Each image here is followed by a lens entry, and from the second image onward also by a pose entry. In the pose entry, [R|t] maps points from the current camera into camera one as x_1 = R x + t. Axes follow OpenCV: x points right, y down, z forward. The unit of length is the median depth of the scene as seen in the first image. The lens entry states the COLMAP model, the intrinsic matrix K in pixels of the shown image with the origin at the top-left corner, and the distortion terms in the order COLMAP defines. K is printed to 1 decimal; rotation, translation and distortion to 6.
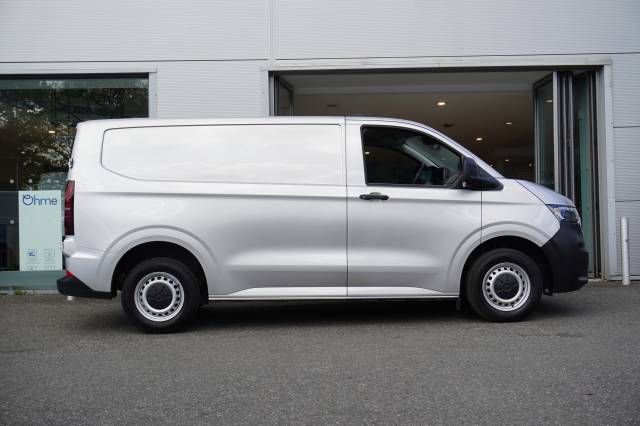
lens RADIAL K [[720.9, 0, 324.0], [0, 720.9, 213.3], [0, 0, 1]] dist [-0.006686, 0.000000]
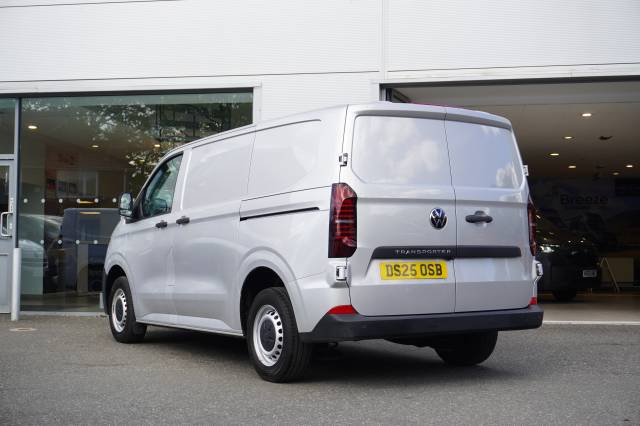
lens RADIAL K [[901.1, 0, 320.8], [0, 901.1, 209.1], [0, 0, 1]] dist [-0.058156, 0.000000]
pose [[0.982361, 0.013598, -0.186500, 0.065389], [-0.019695, 0.999329, -0.030877, -0.000773], [0.185955, 0.034006, 0.981970, -0.135154]]
